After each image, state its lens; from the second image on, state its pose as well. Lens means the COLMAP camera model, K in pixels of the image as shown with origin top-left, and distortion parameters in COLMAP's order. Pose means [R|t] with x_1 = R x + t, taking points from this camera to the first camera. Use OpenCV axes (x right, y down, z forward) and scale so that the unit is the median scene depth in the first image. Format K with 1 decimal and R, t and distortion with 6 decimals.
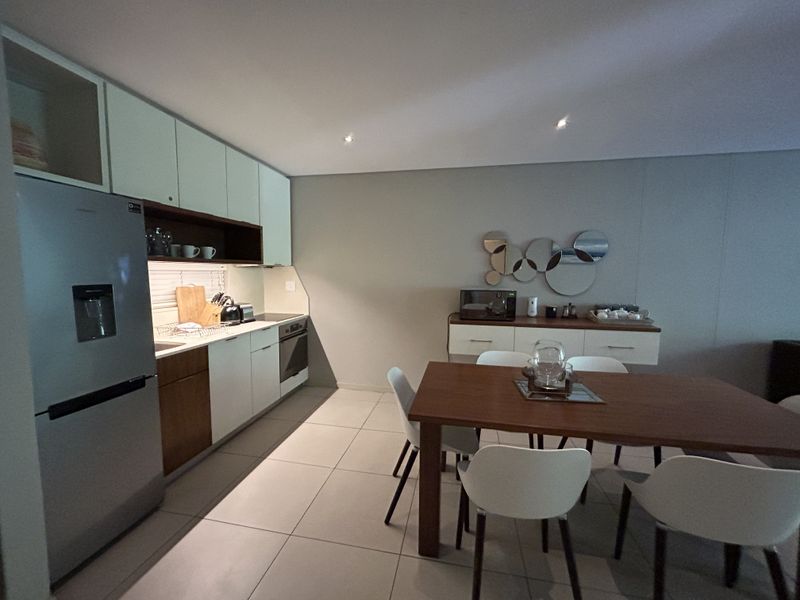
lens RADIAL K [[324.0, 0, 399.4], [0, 324.0, 302.7], [0, 0, 1]] dist [-0.002629, 0.001927]
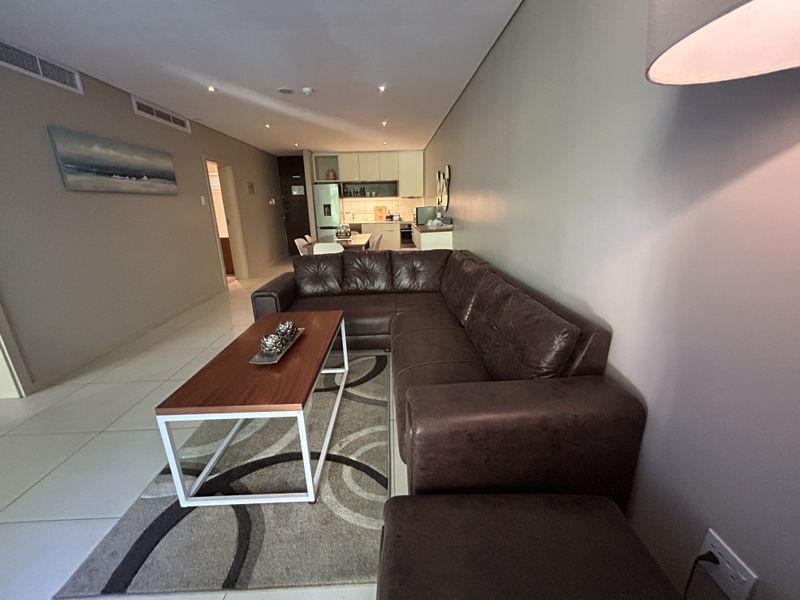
lens RADIAL K [[324.0, 0, 400.5], [0, 324.0, 300.1], [0, 0, 1]] dist [-0.002629, 0.001927]
pose [[0.225051, 0.266179, -0.937284, 2.070333], [-0.069278, 0.963898, 0.257103, 0.002904], [0.971881, 0.007071, 0.235367, 0.453752]]
